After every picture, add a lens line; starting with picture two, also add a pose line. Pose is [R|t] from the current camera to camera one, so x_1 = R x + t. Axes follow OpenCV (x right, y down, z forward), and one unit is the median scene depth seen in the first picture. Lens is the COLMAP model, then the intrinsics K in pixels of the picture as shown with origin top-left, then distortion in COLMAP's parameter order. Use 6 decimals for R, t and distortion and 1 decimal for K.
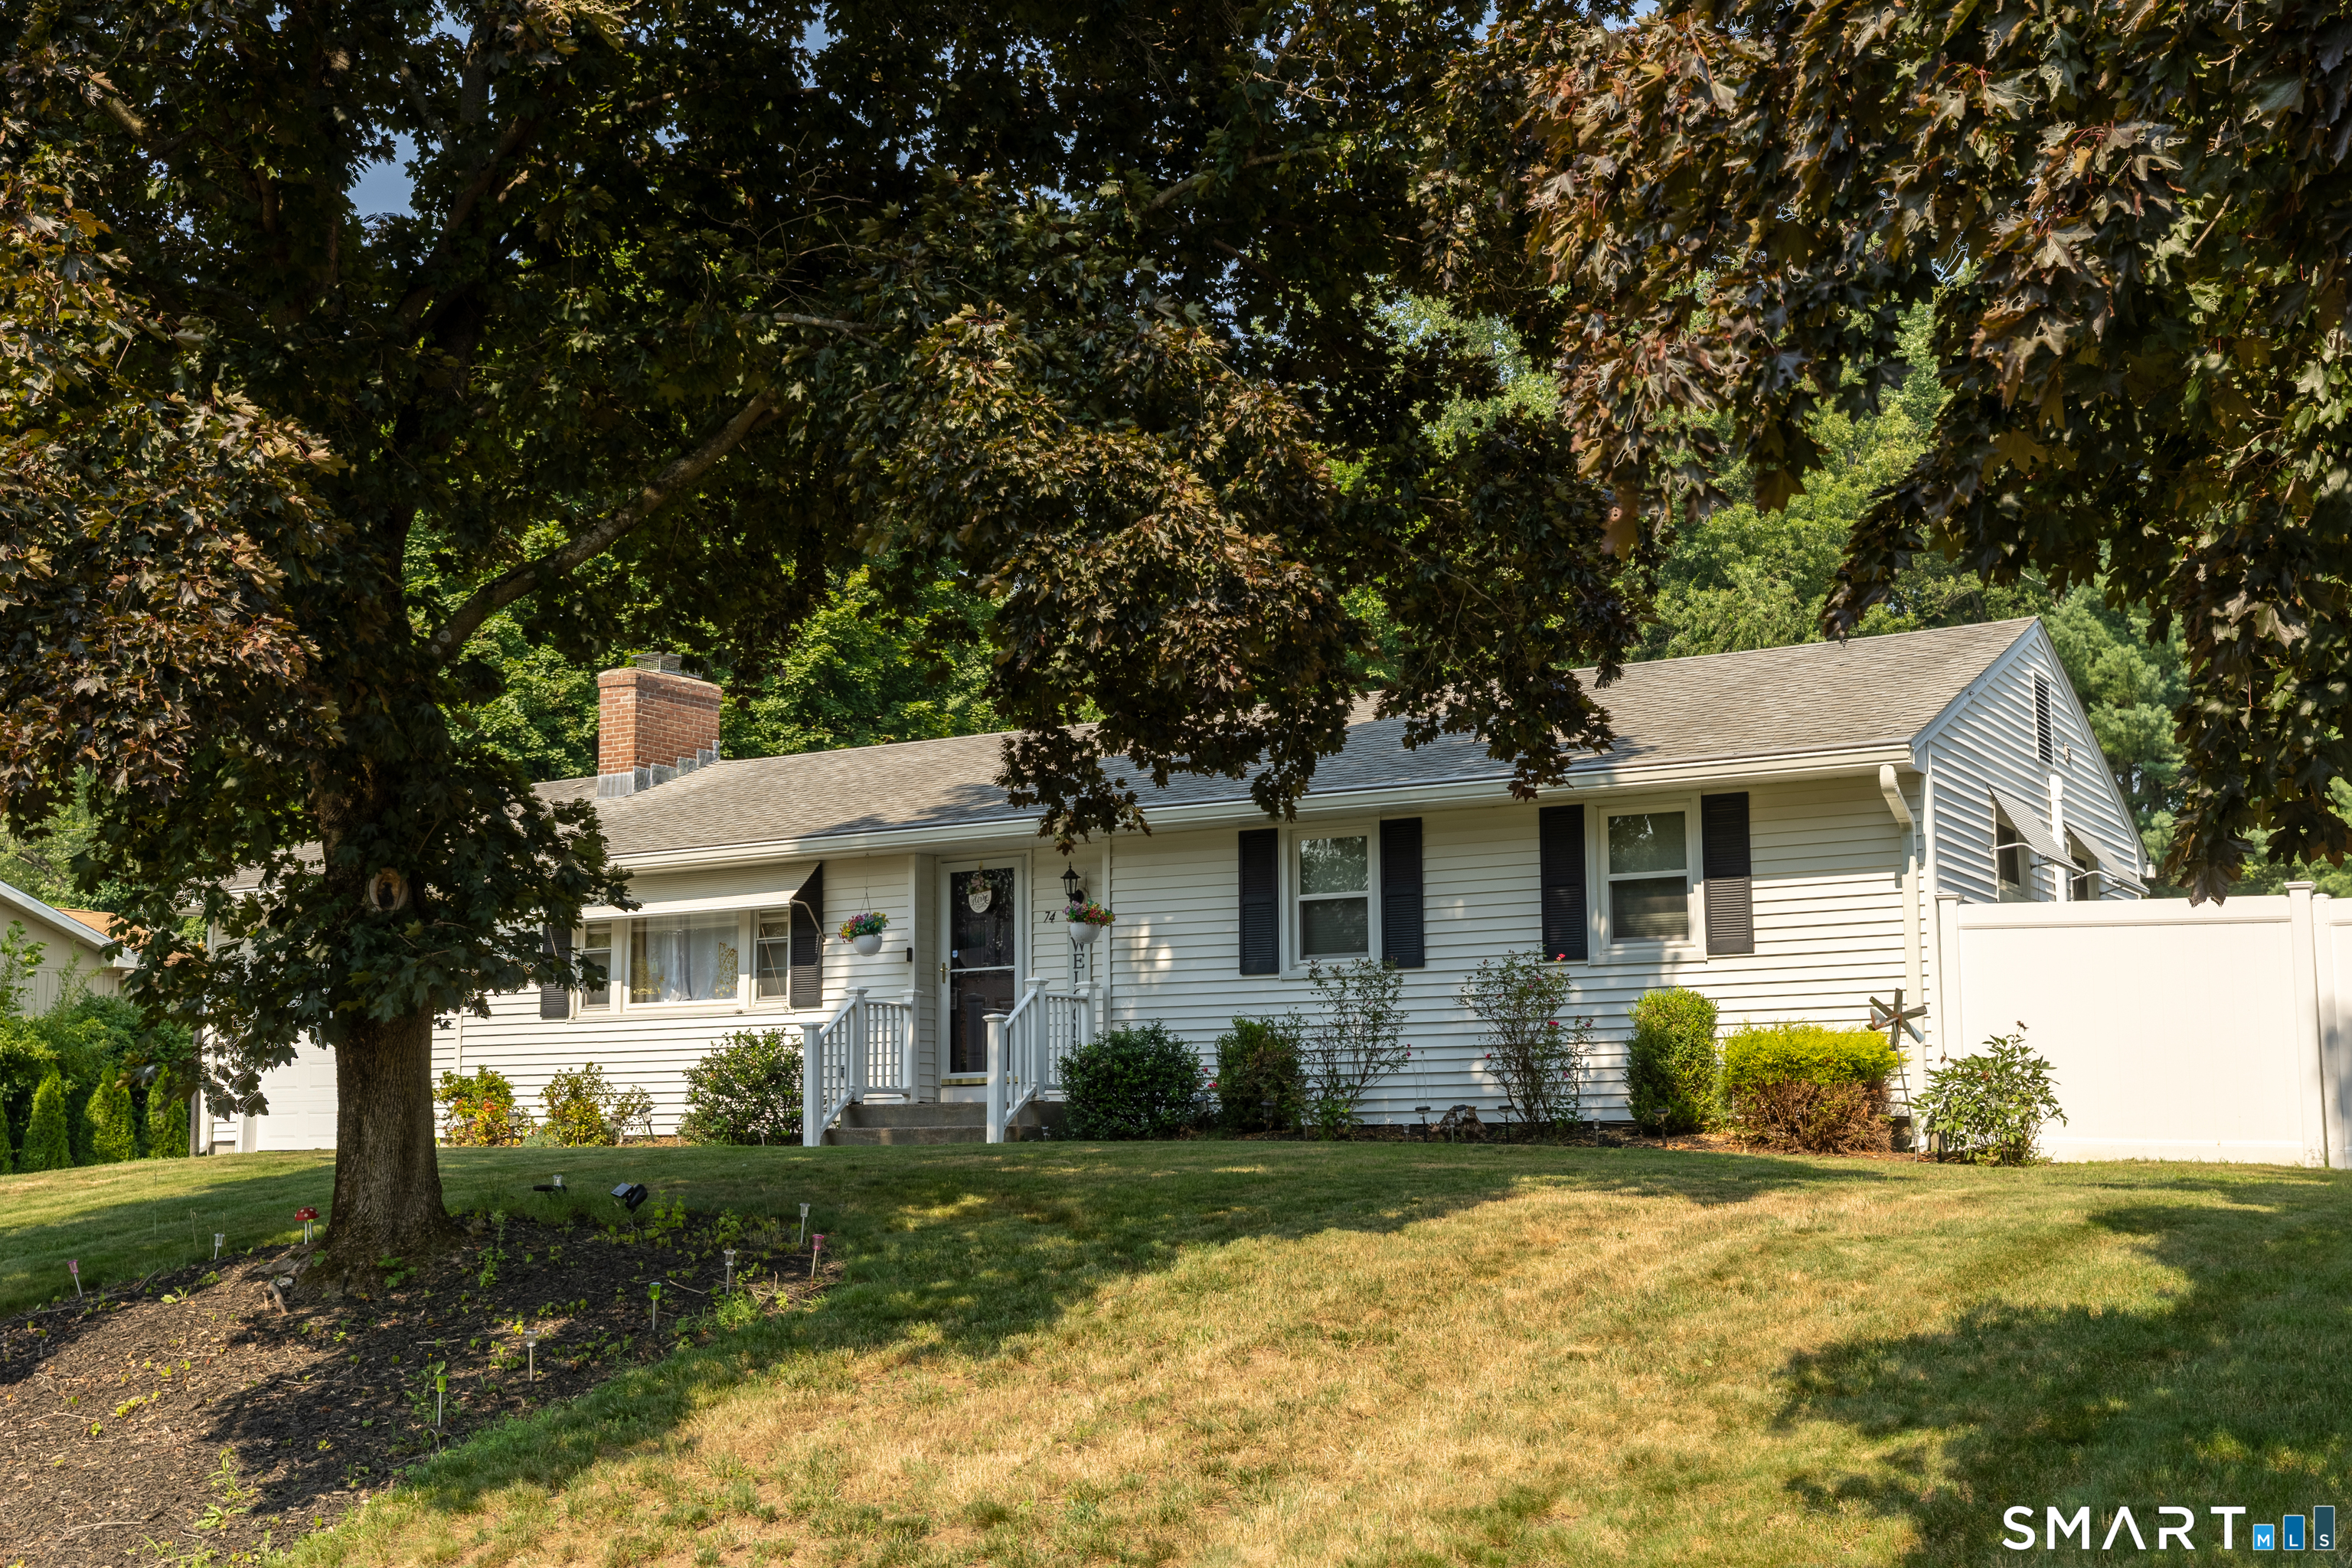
lens RADIAL K [[2524.1, 0, 1176.0], [0, 2524.1, 784.0], [0, 0, 1]] dist [-0.016986, -0.018550]
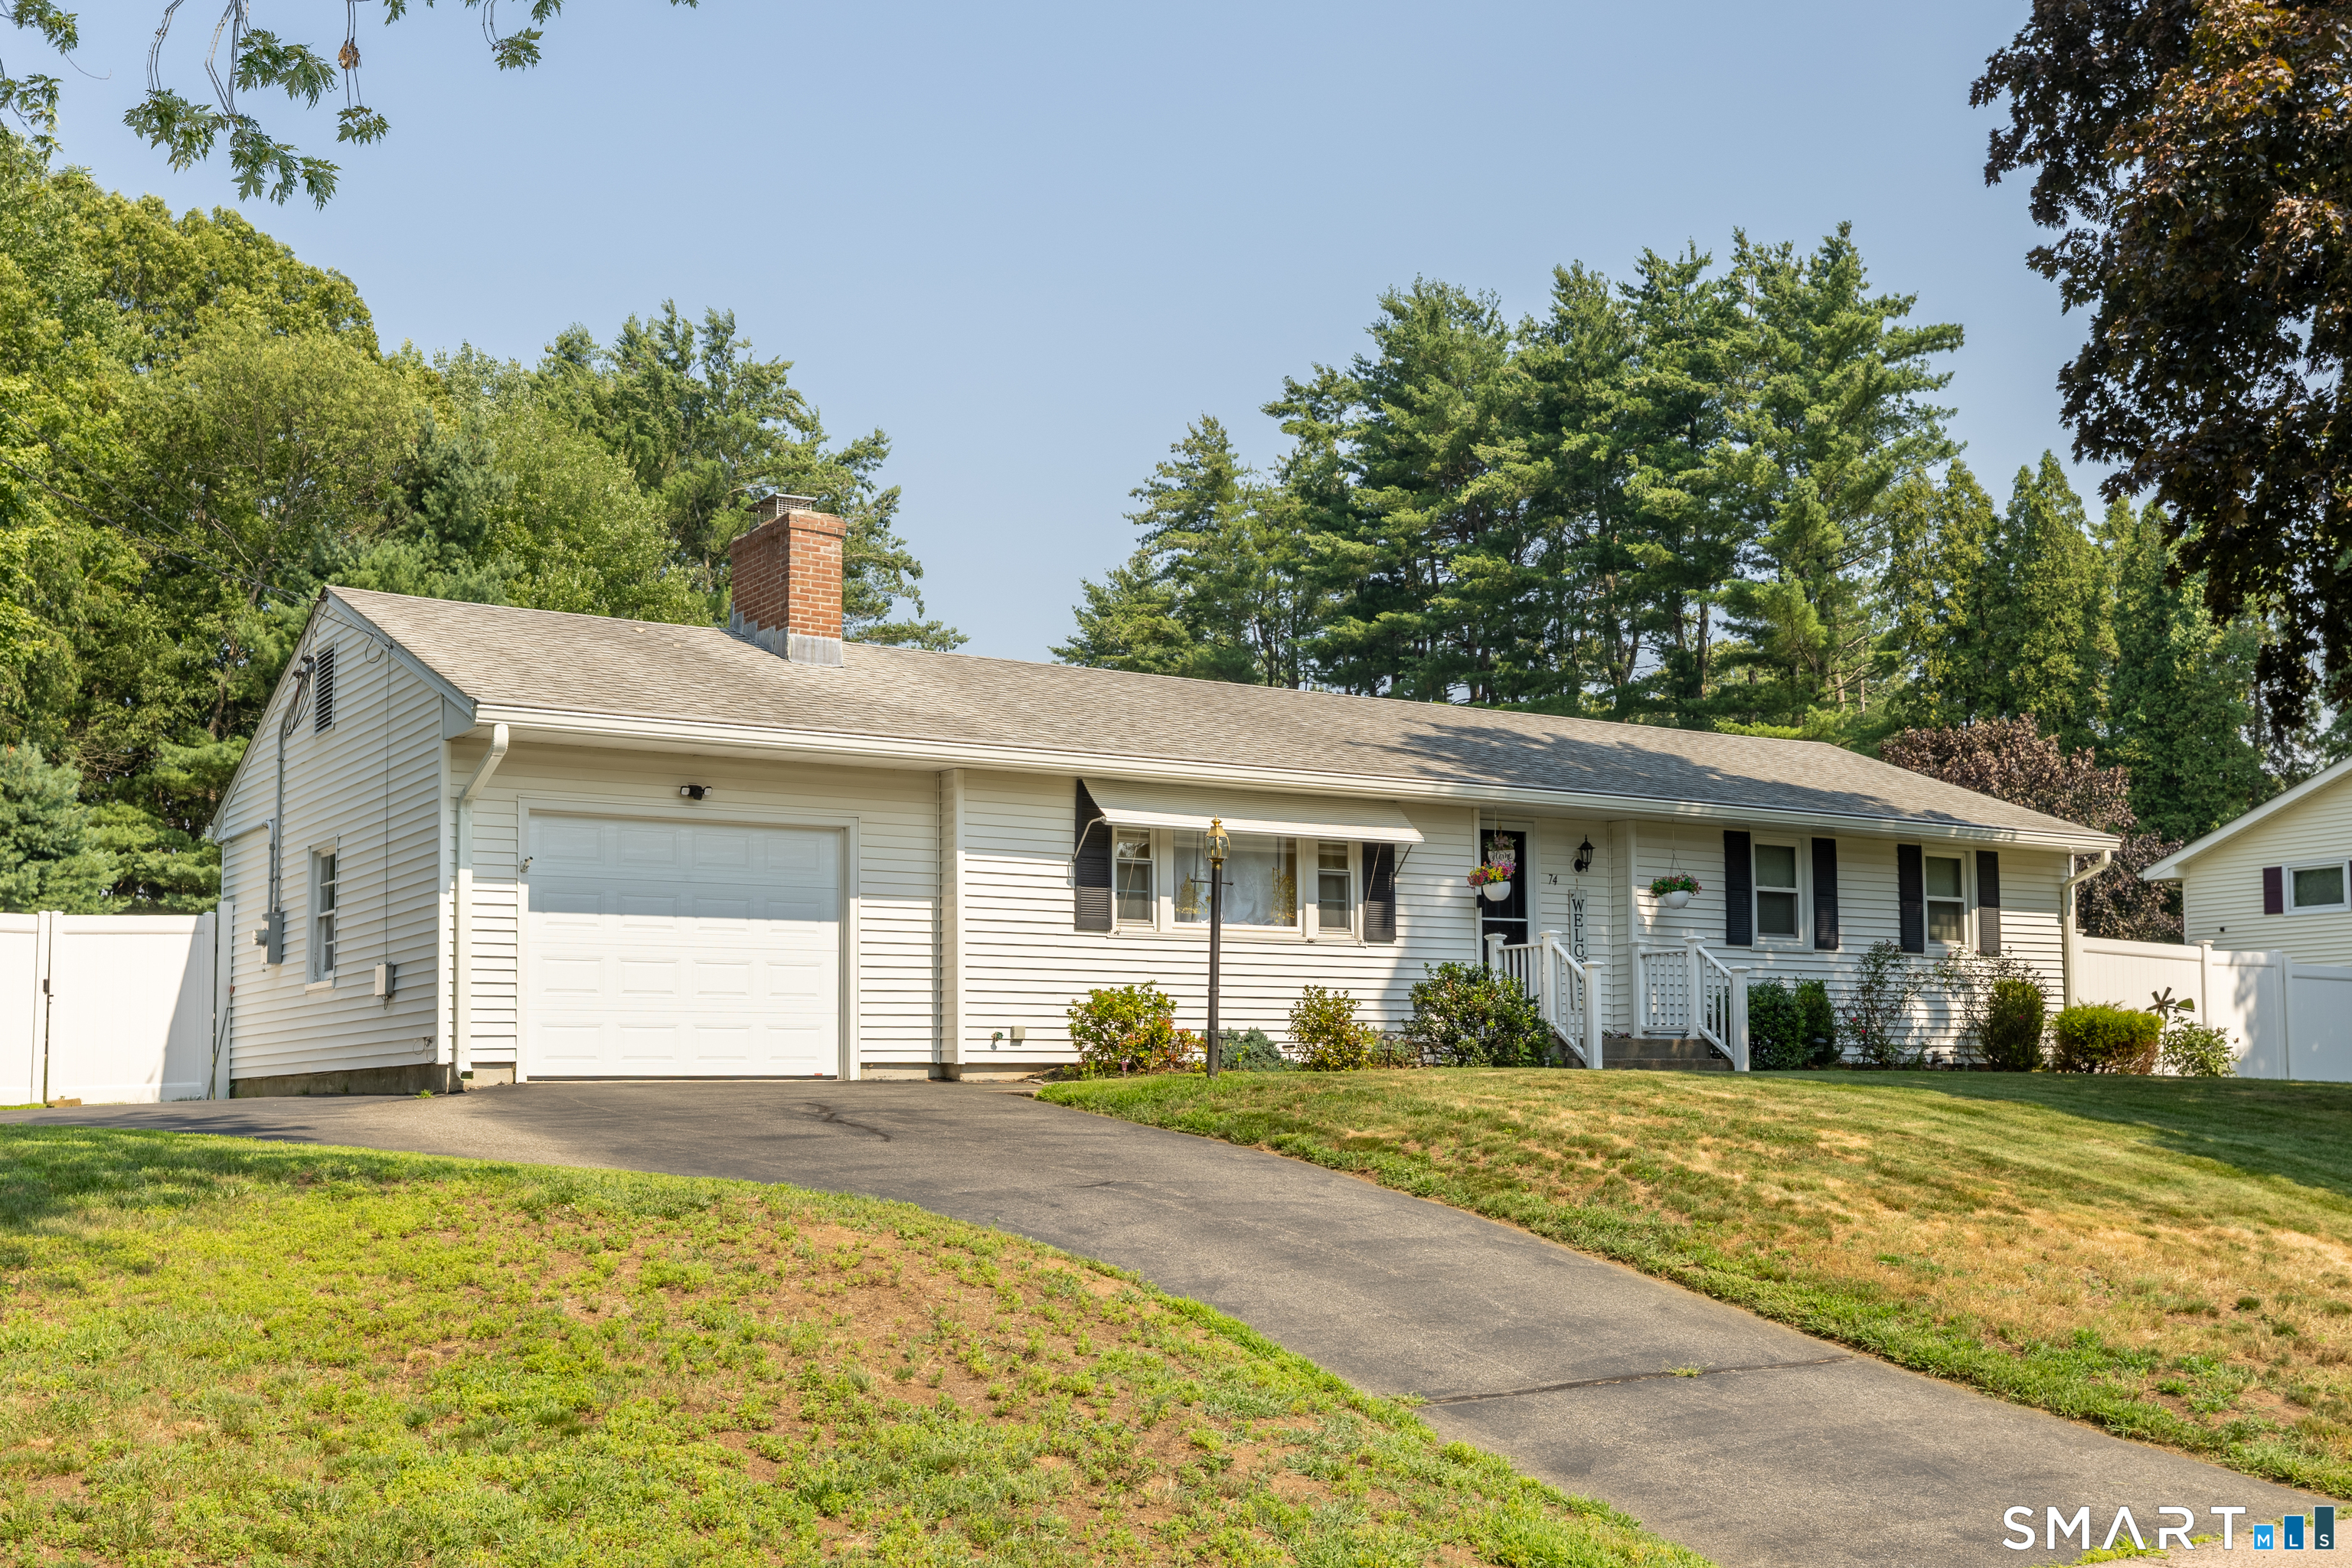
lens RADIAL K [[2524.1, 0, 1176.0], [0, 2524.1, 784.0], [0, 0, 1]] dist [-0.016986, -0.018550]
pose [[0.432681, 0.115252, 0.894150, -1.139061], [-0.128584, 0.989545, -0.065326, 0.105425], [-0.892330, -0.086708, 0.442976, 0.640493]]
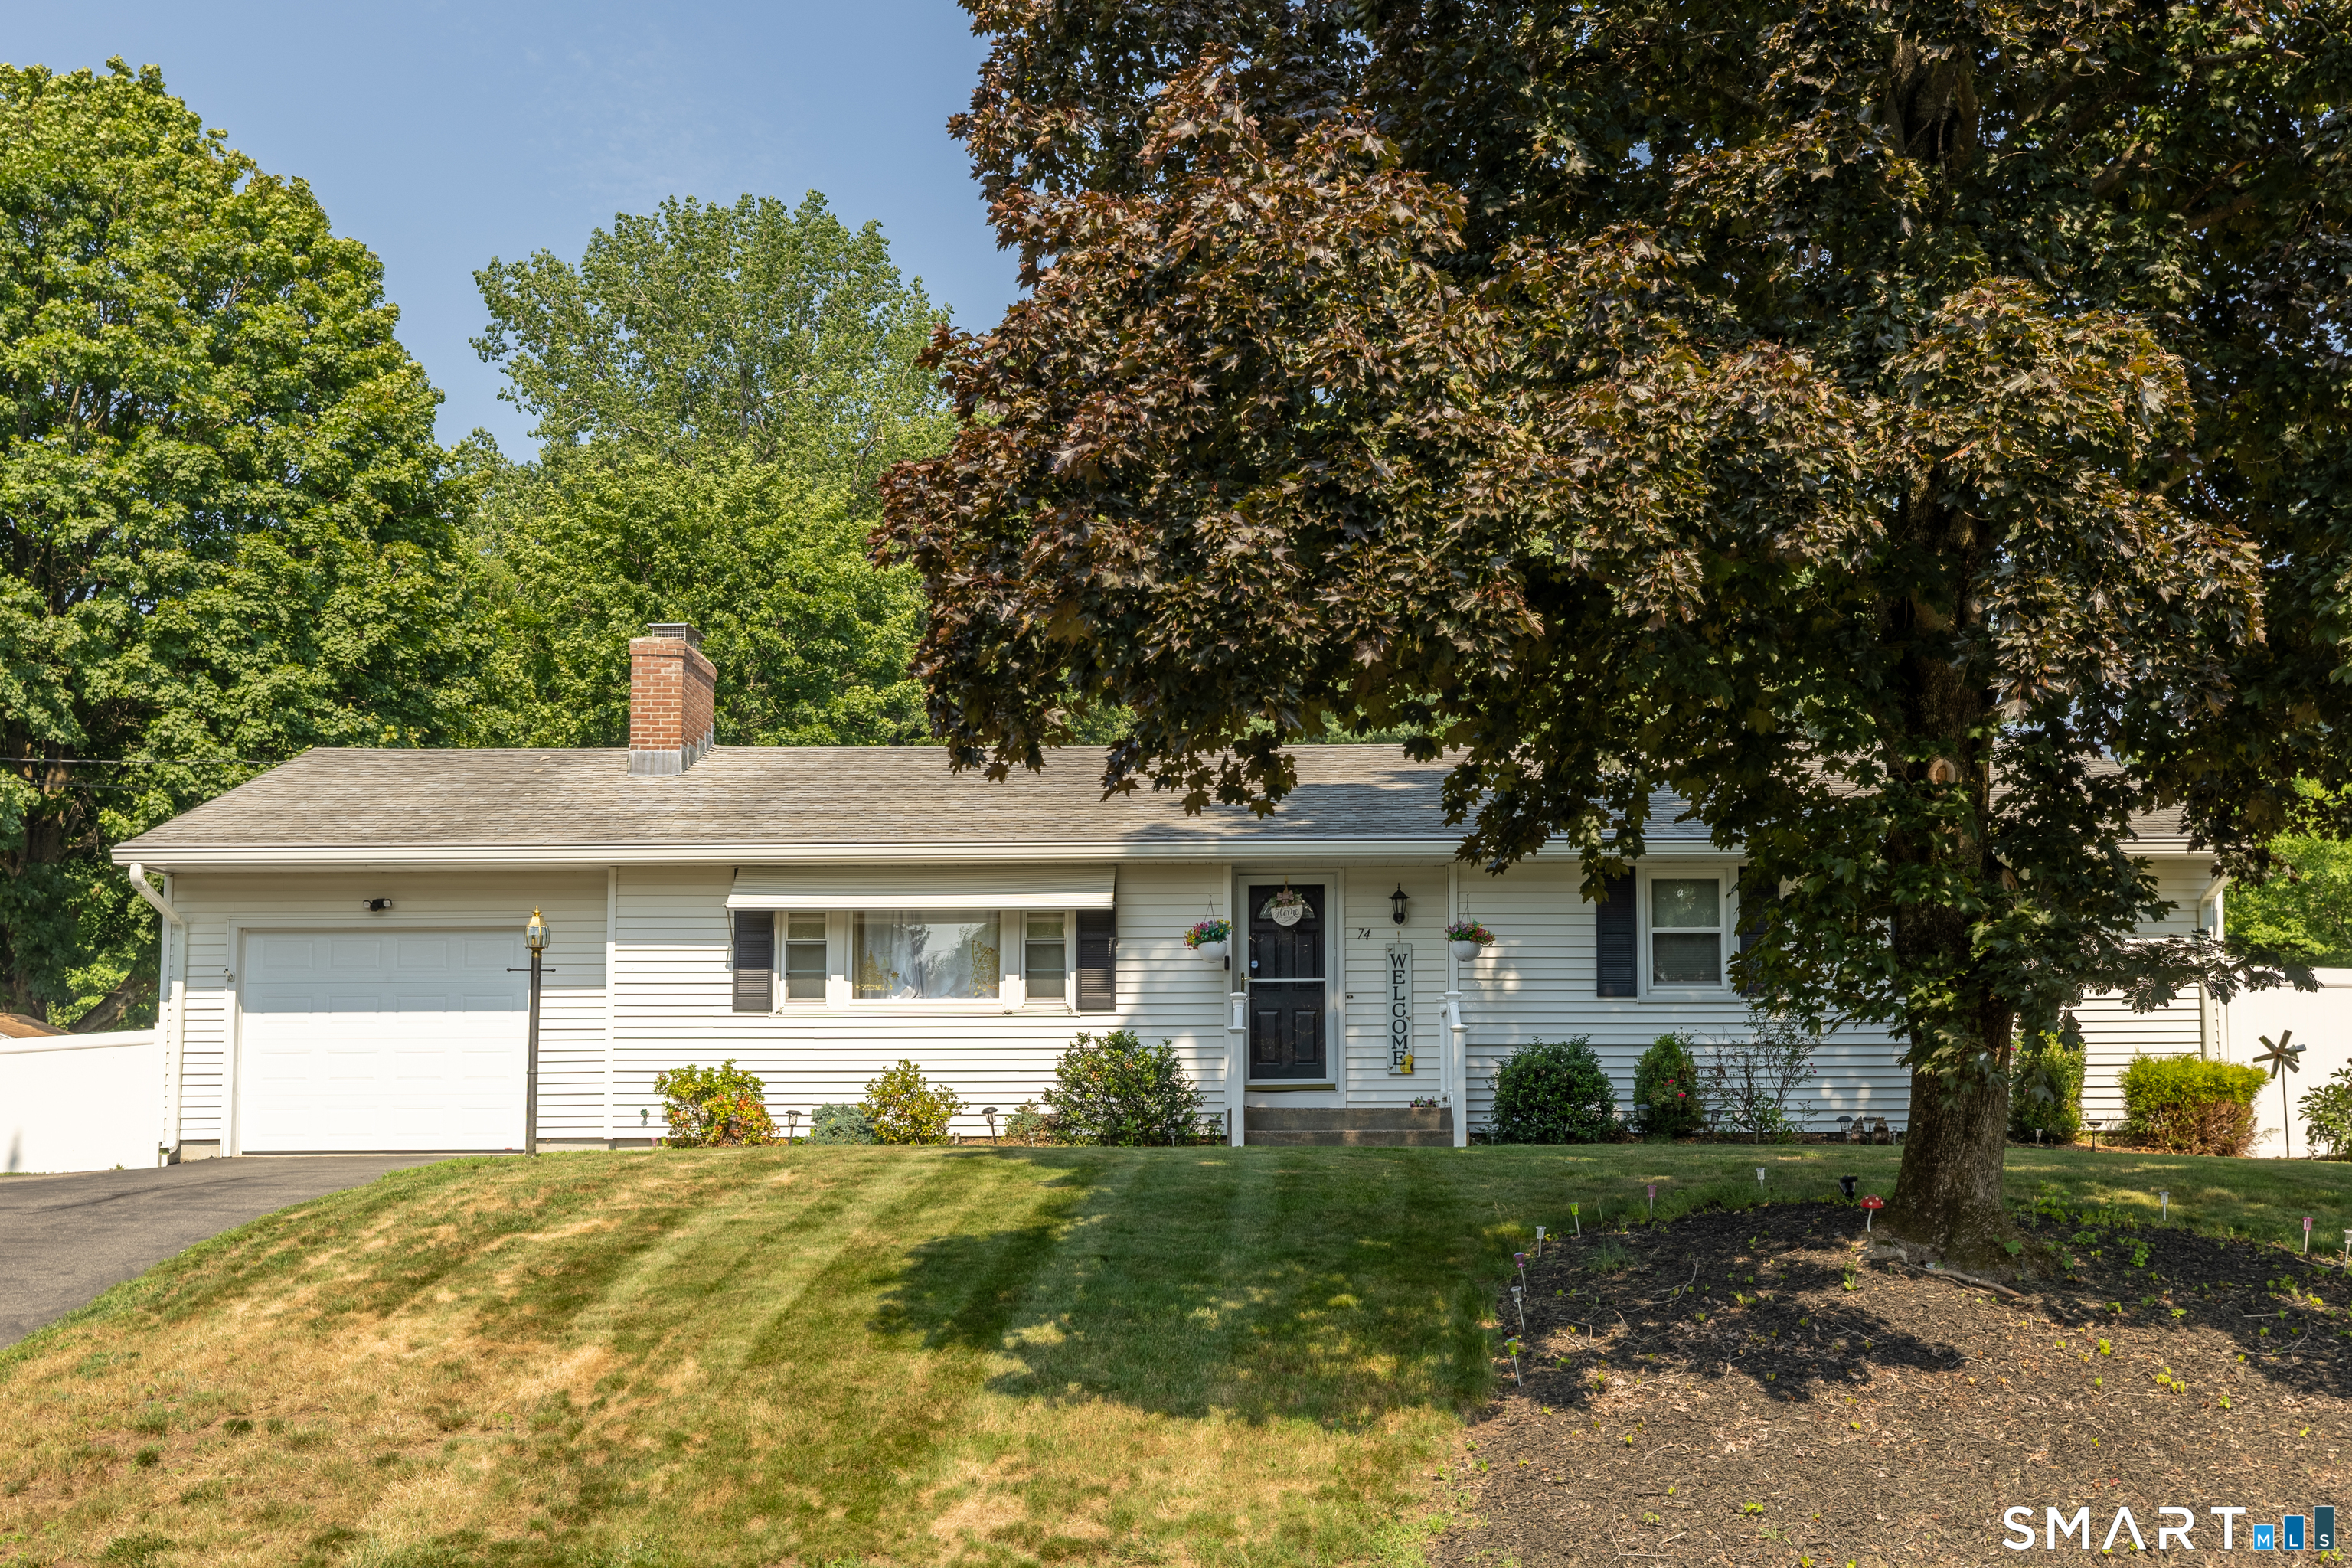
lens RADIAL K [[2524.1, 0, 1176.0], [0, 2524.1, 784.0], [0, 0, 1]] dist [-0.016986, -0.018550]
pose [[0.868074, 0.081526, 0.489694, -0.631146], [-0.075220, 0.996635, -0.032582, 0.030256], [-0.490702, -0.008551, 0.871285, 0.119431]]
